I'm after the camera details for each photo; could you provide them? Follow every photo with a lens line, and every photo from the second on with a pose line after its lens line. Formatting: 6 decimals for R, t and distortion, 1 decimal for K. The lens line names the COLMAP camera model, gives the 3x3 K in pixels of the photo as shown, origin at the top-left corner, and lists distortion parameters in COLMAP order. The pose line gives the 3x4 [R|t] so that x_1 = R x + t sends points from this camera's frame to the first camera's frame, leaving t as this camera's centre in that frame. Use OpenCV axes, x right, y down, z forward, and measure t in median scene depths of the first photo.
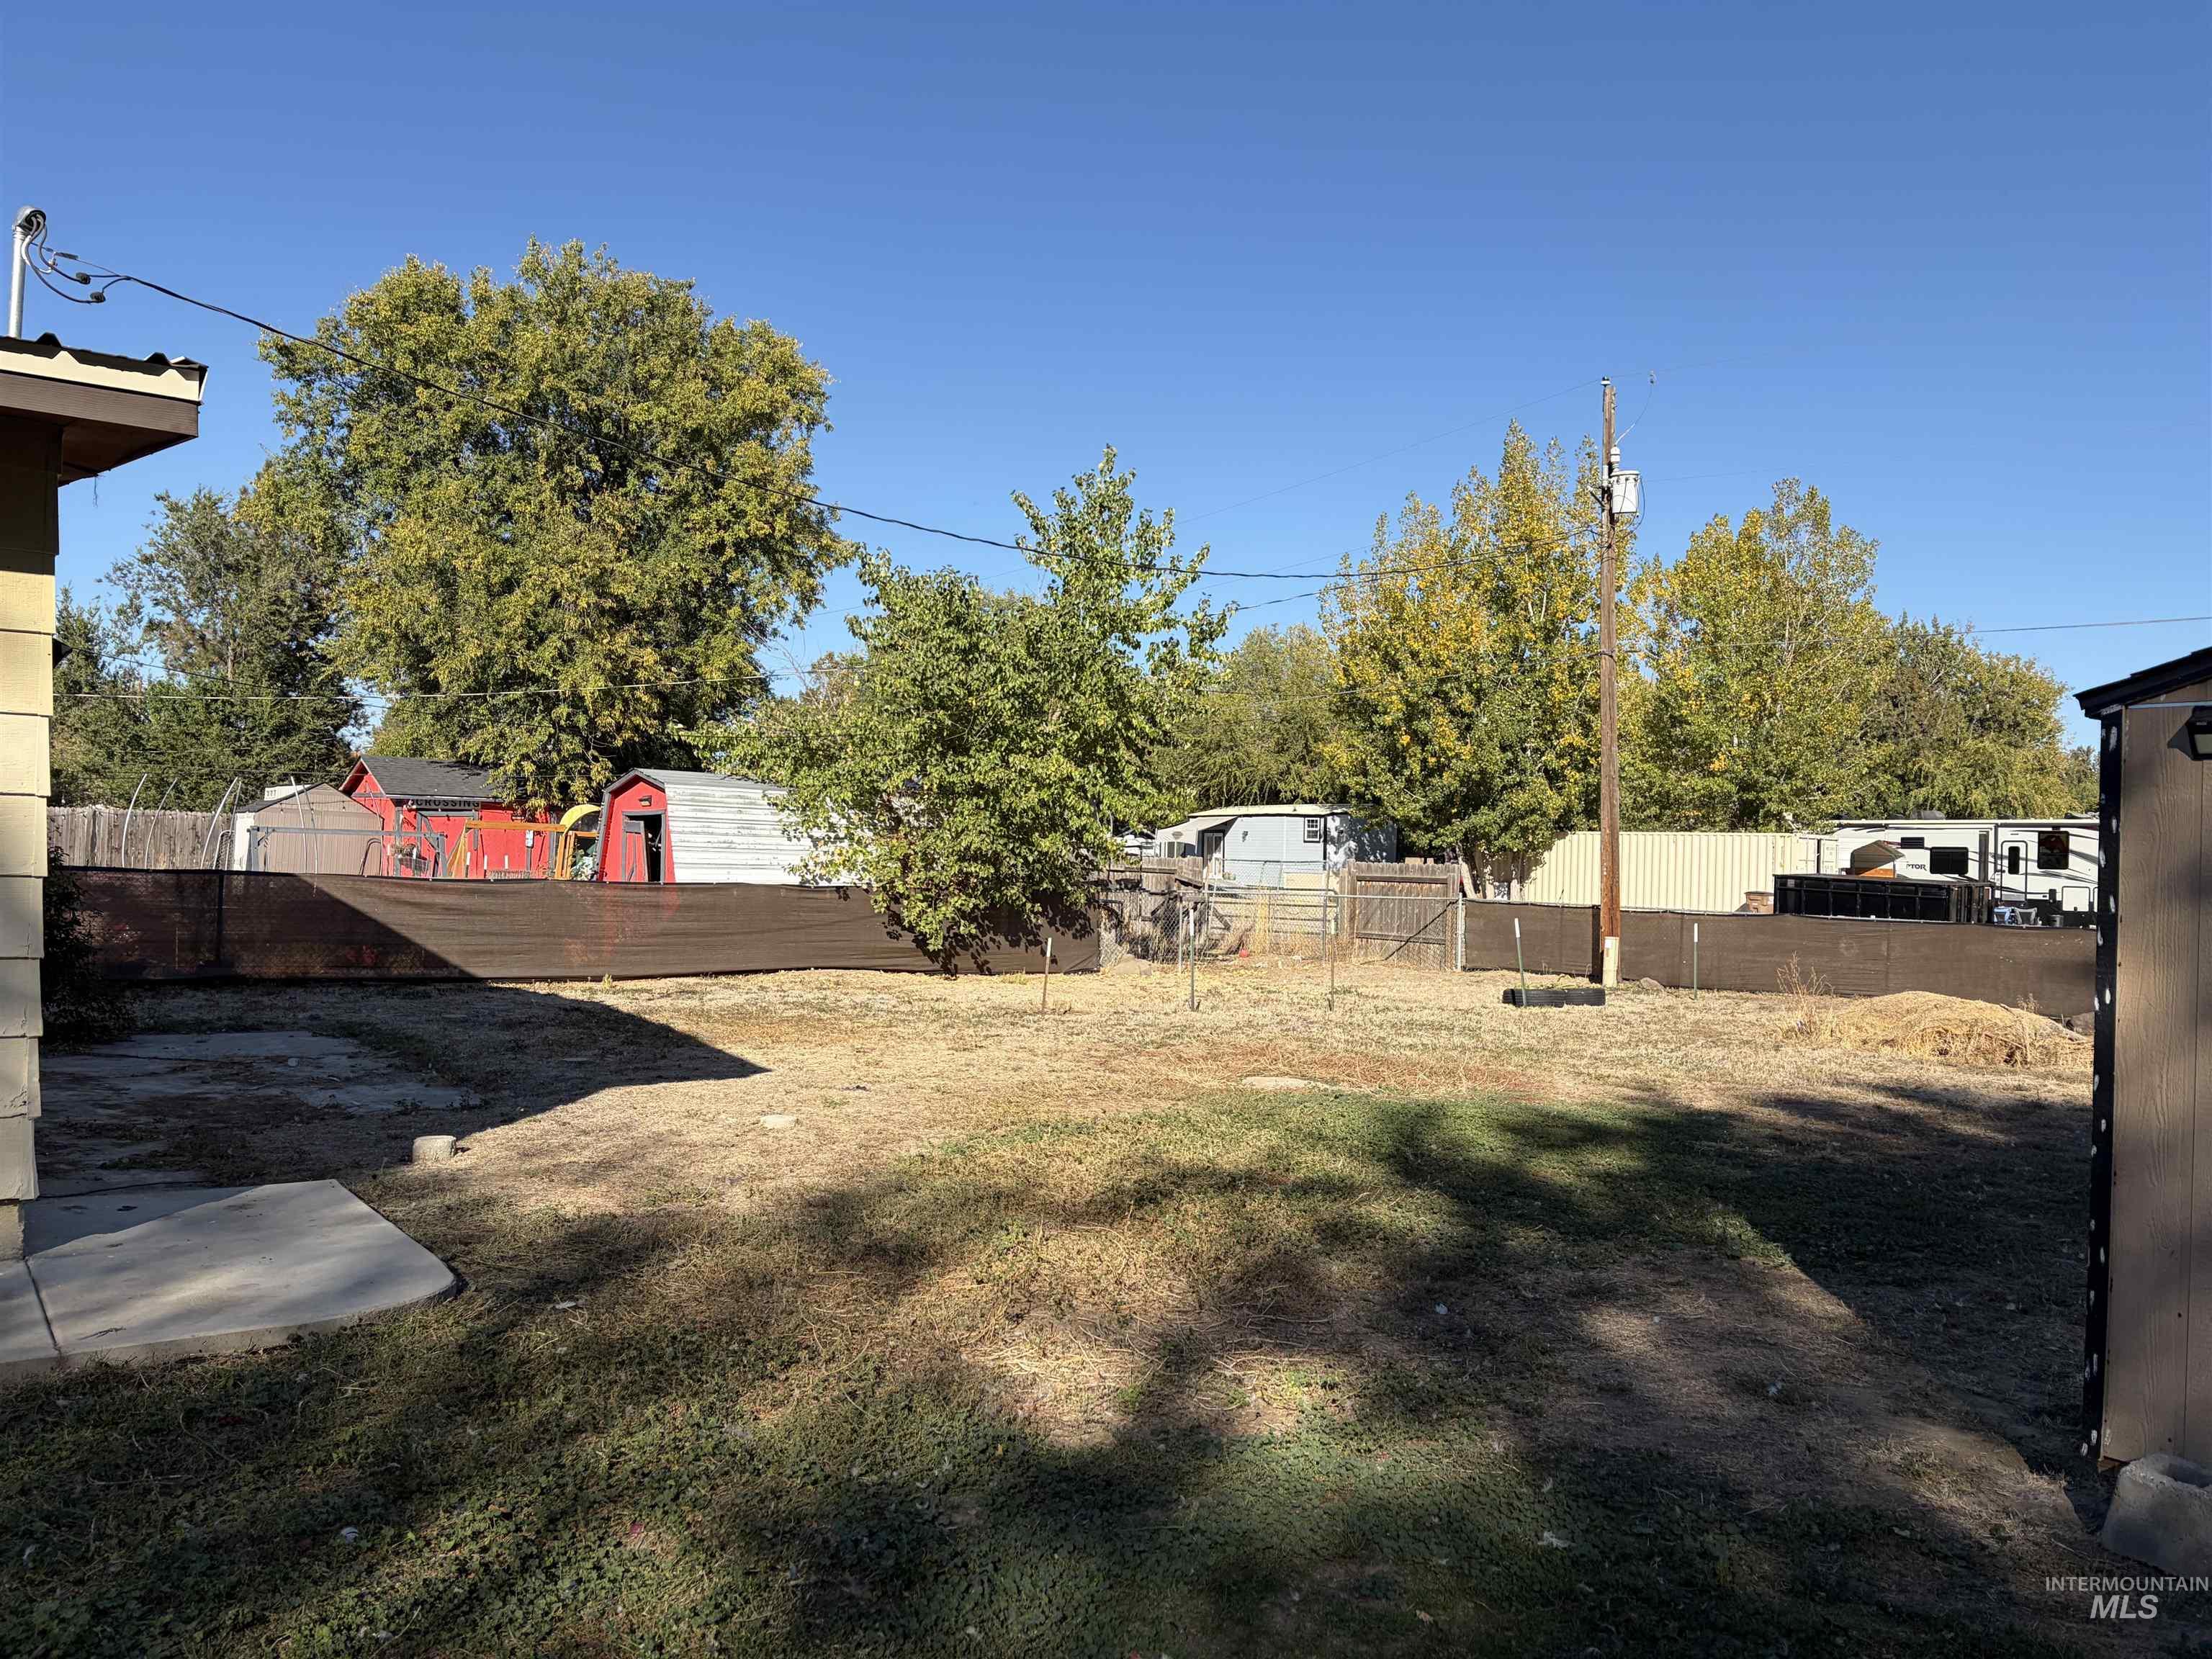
lens RADIAL K [[1646.2, 0, 1105.4], [0, 1646.2, 837.0], [0, 0, 1]] dist [0.060284, -0.060475]
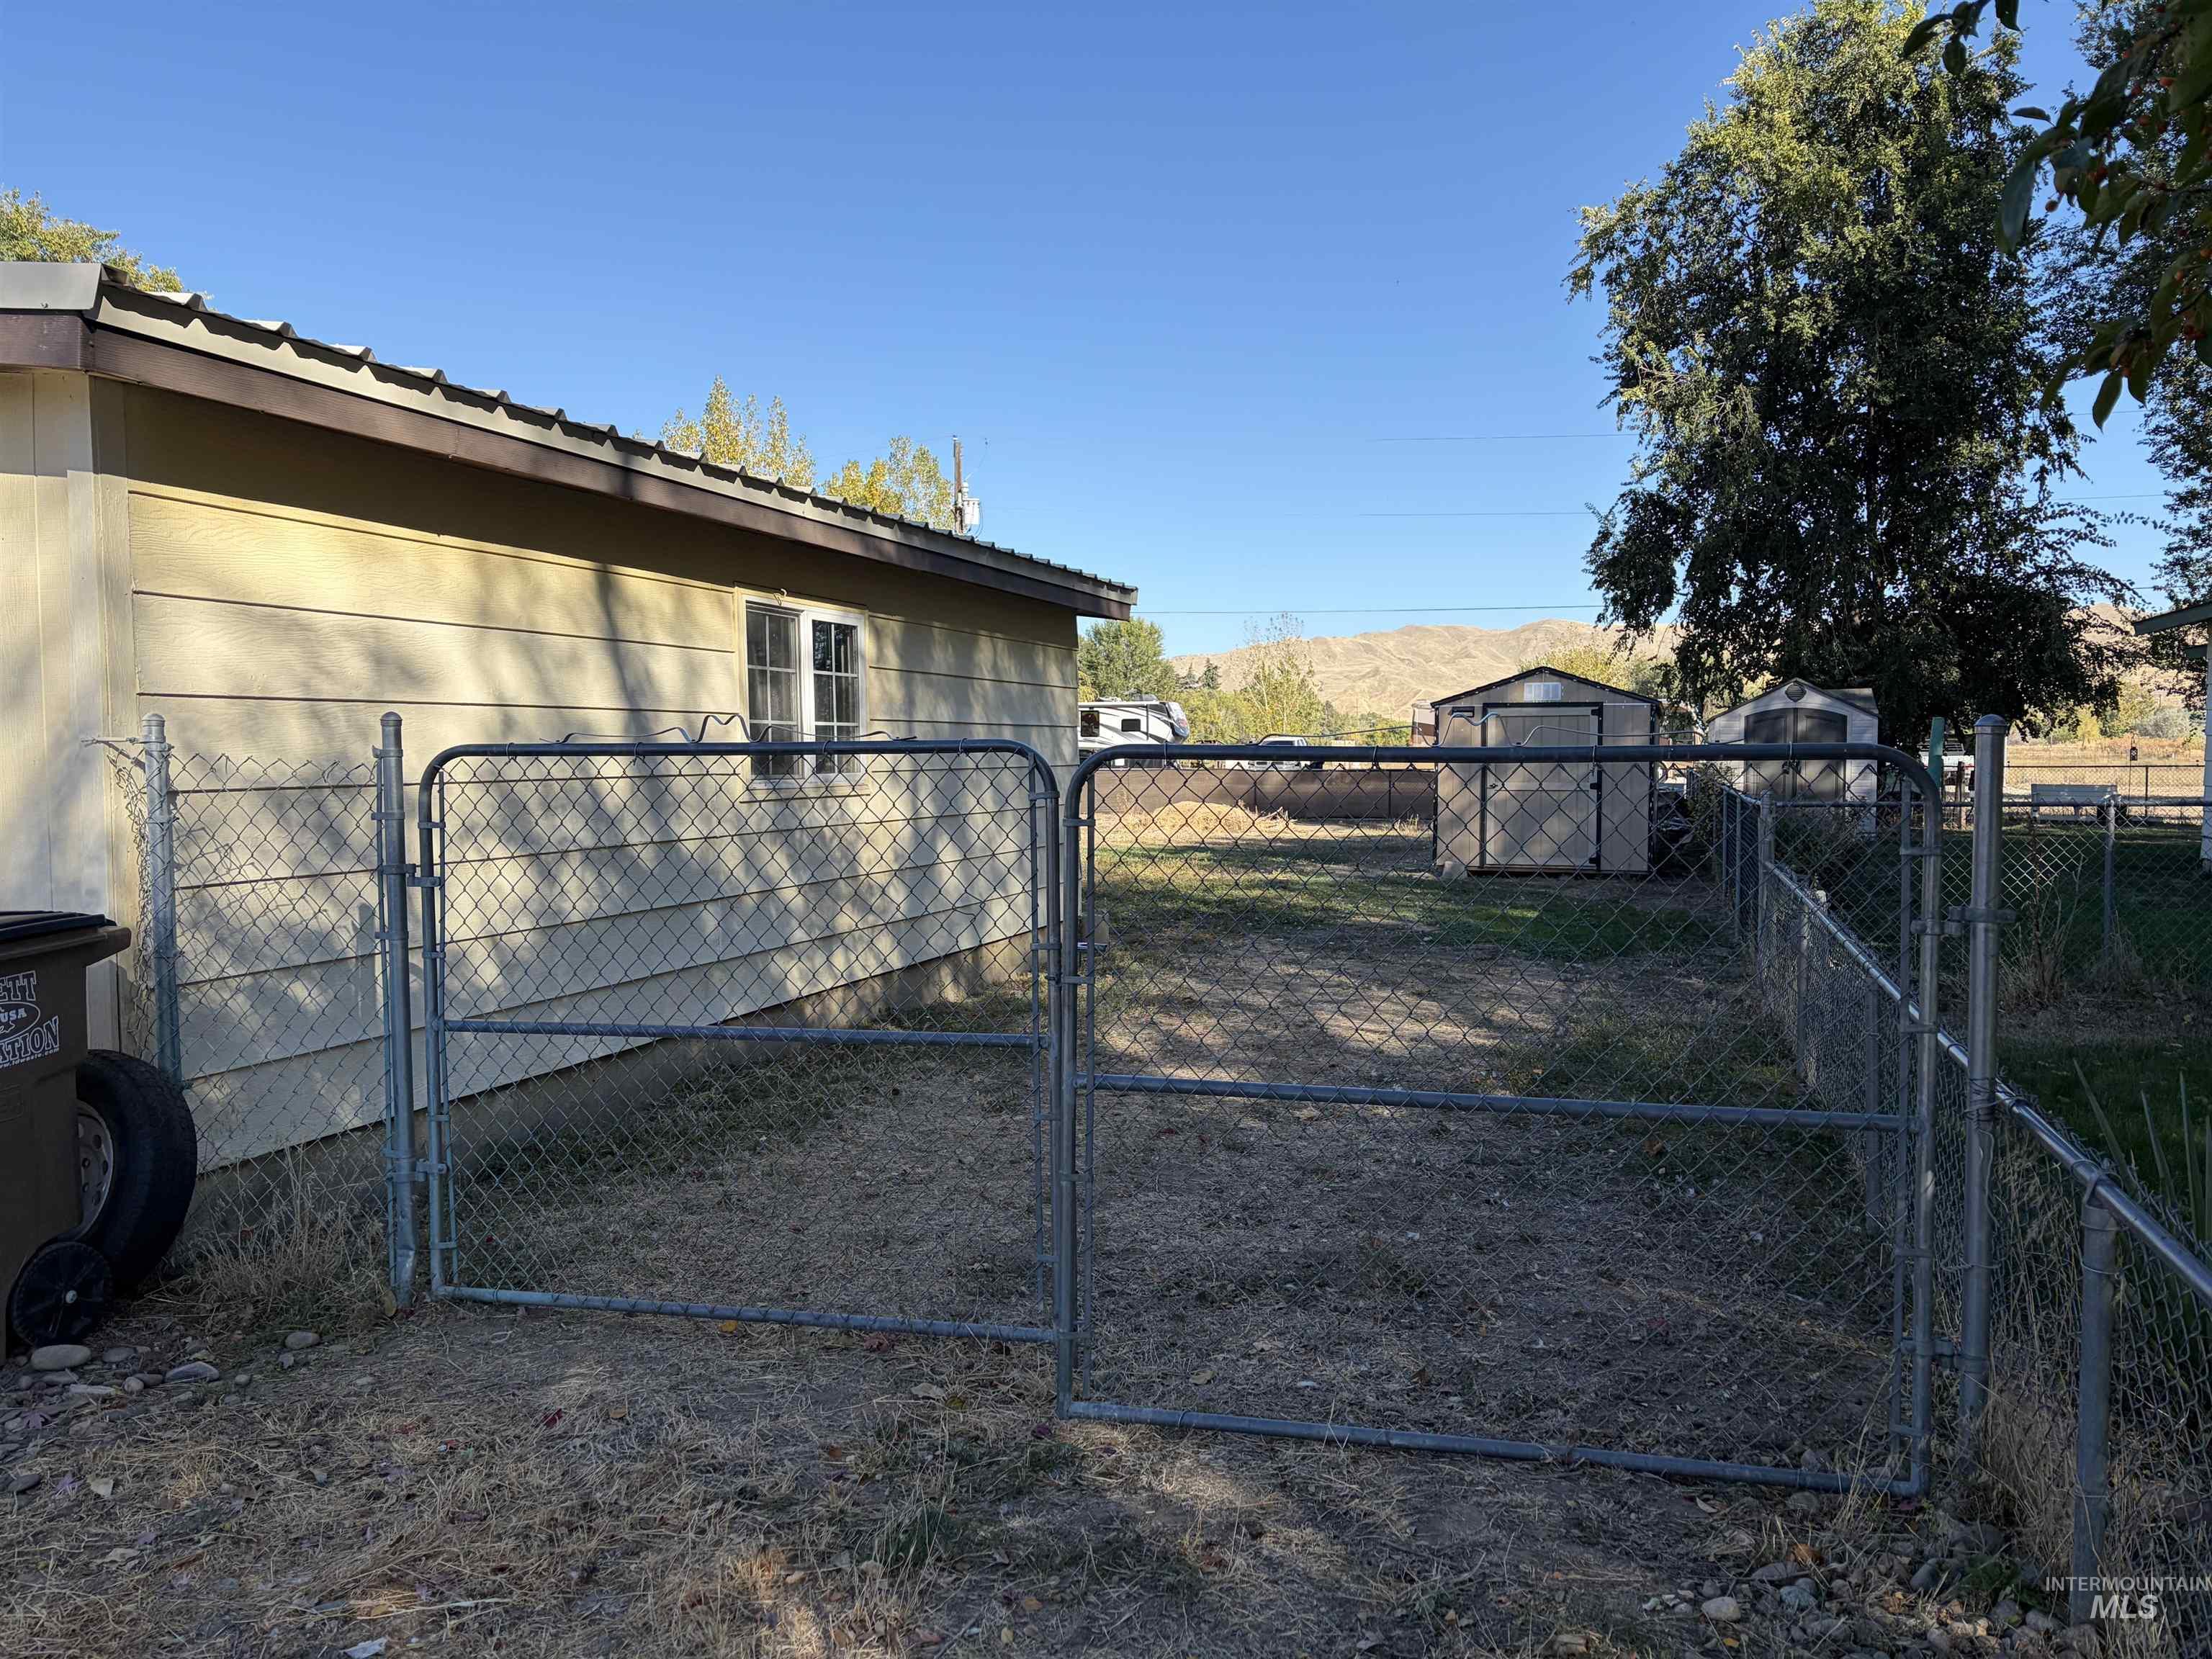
lens RADIAL K [[1707.3, 0, 1063.4], [0, 1707.3, 836.4], [0, 0, 1]] dist [0.027165, -0.001871]
pose [[0.835711, -0.062204, 0.545635, -0.261108], [0.023671, 0.996721, 0.077374, -0.009856], [-0.548659, -0.051747, 0.834444, -0.219049]]
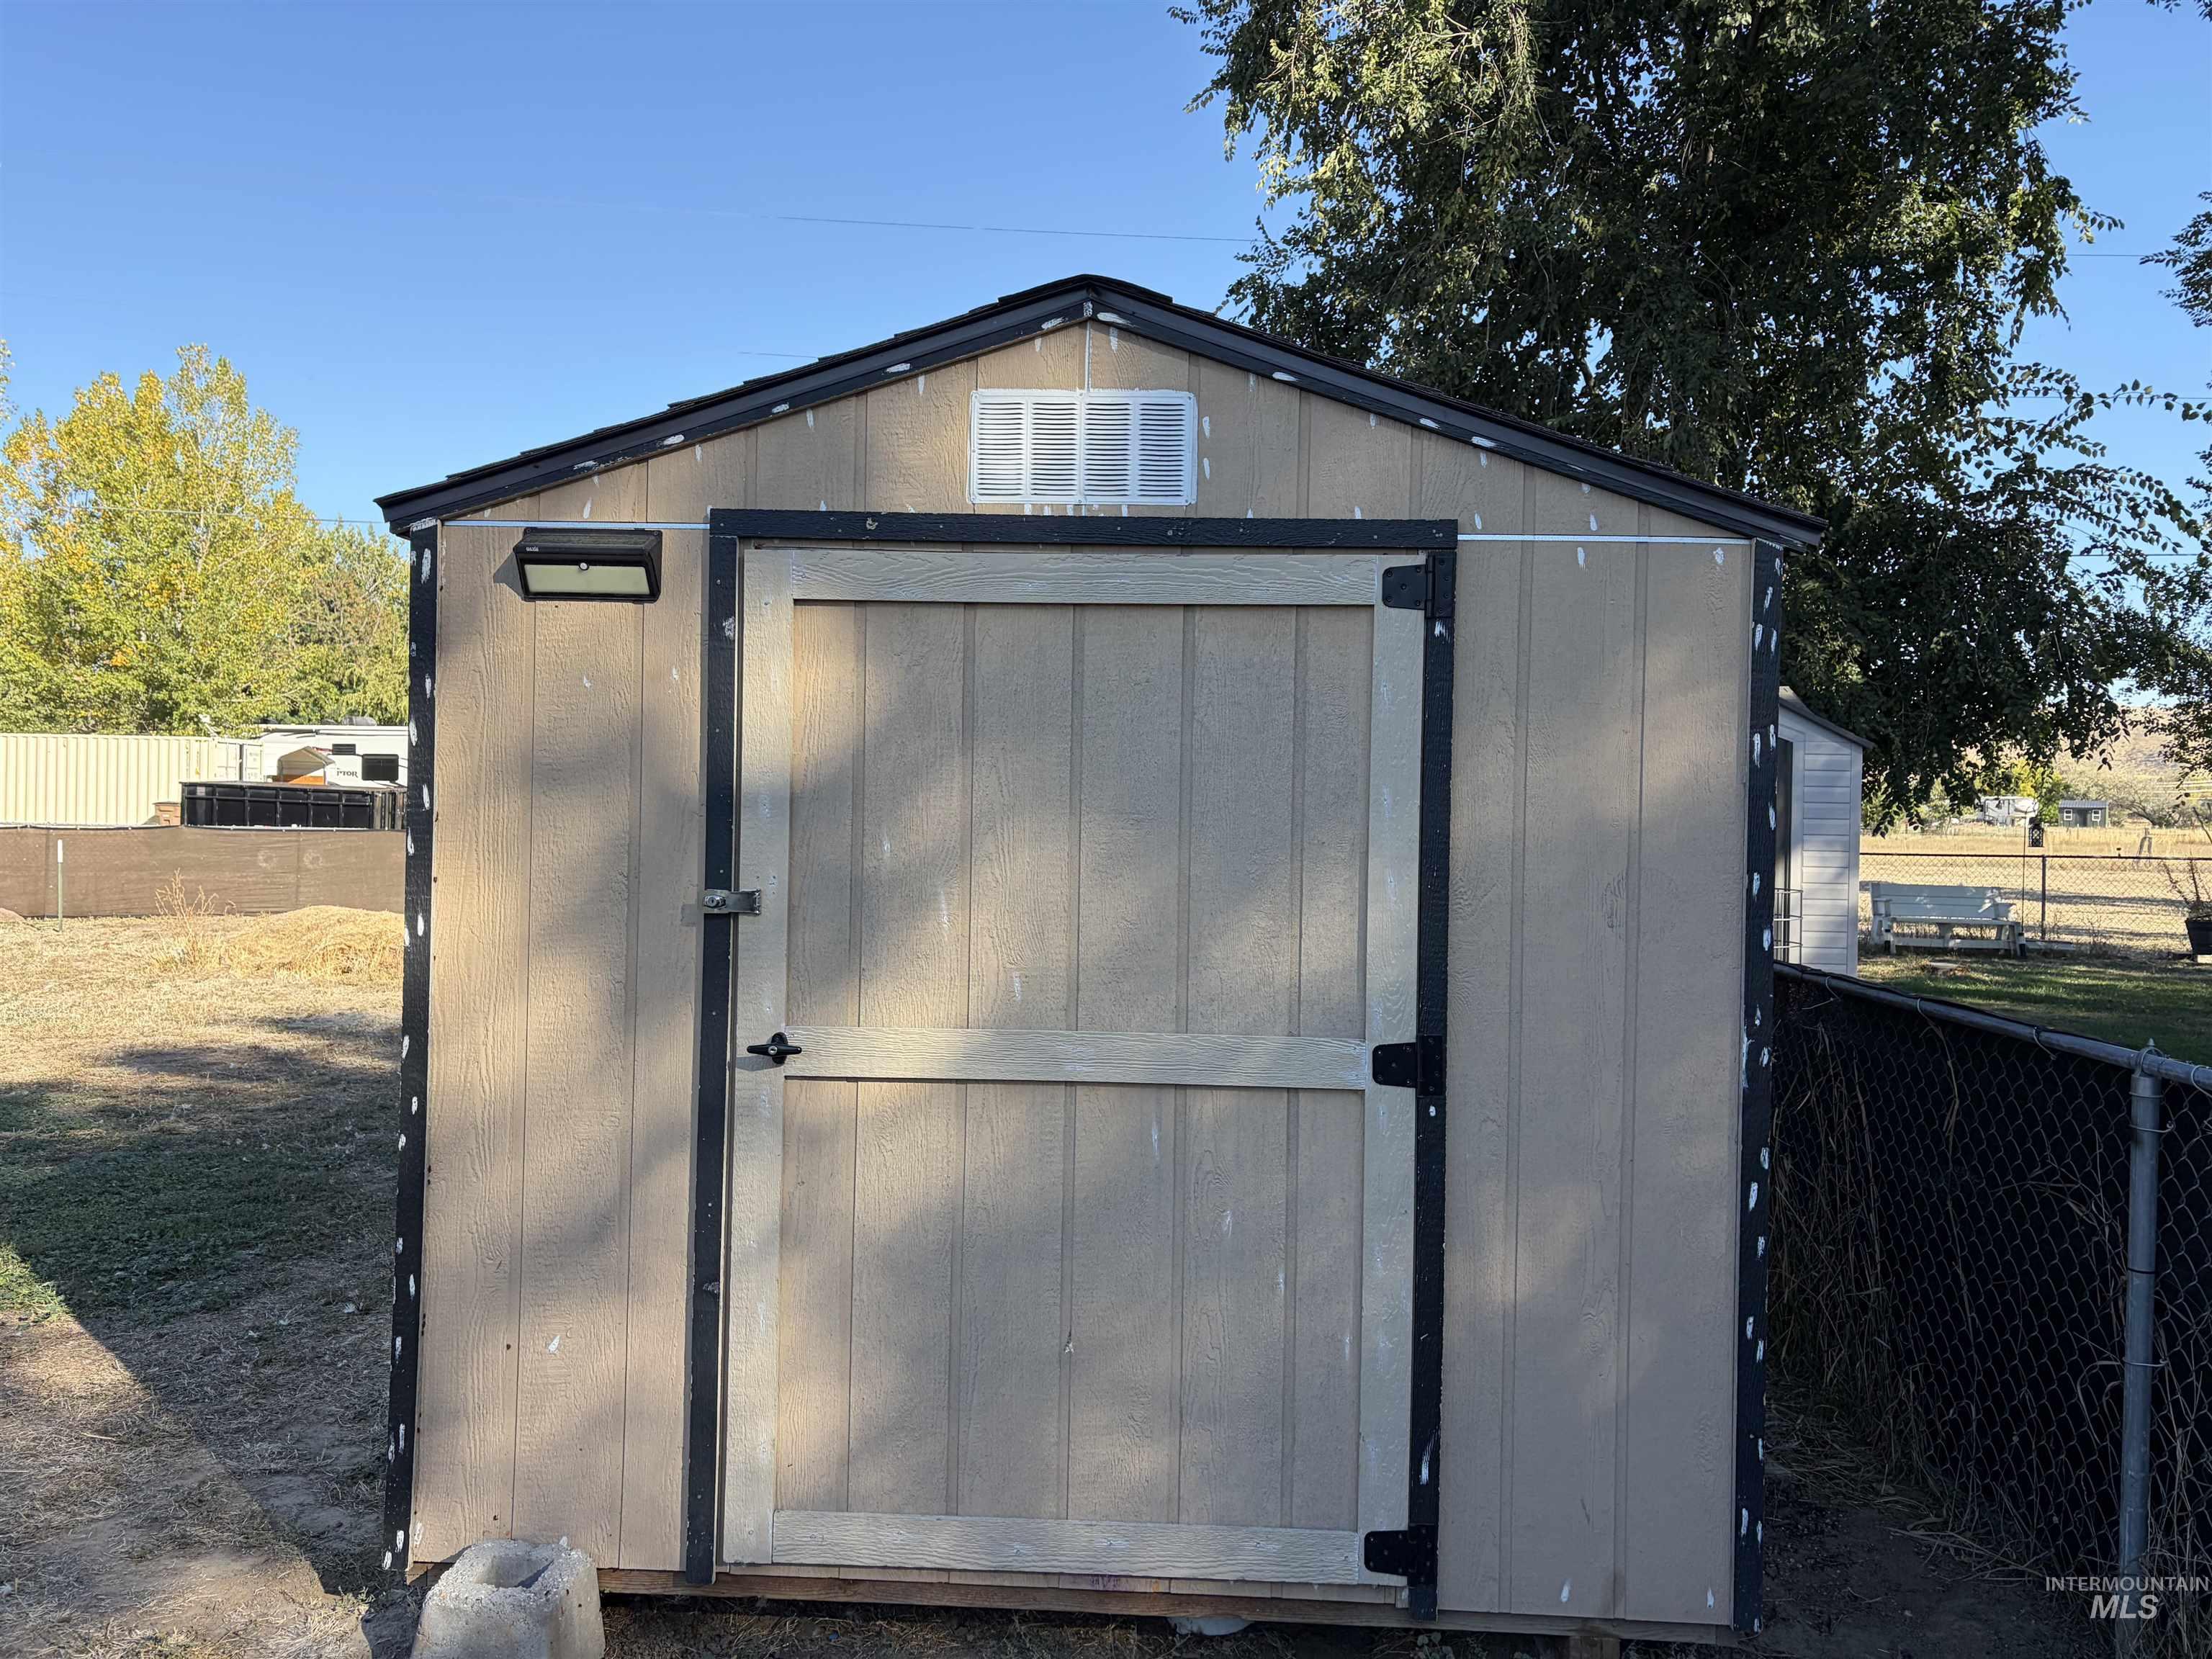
lens RADIAL K [[1635.8, 0, 1133.3], [0, 1635.8, 811.2], [0, 0, 1]] dist [0.062494, -0.044439]
pose [[0.629284, -0.021638, 0.776874, 0.021612], [-0.008948, 0.999344, 0.035083, 0.001683], [-0.777124, -0.029028, 0.628678, 0.028228]]
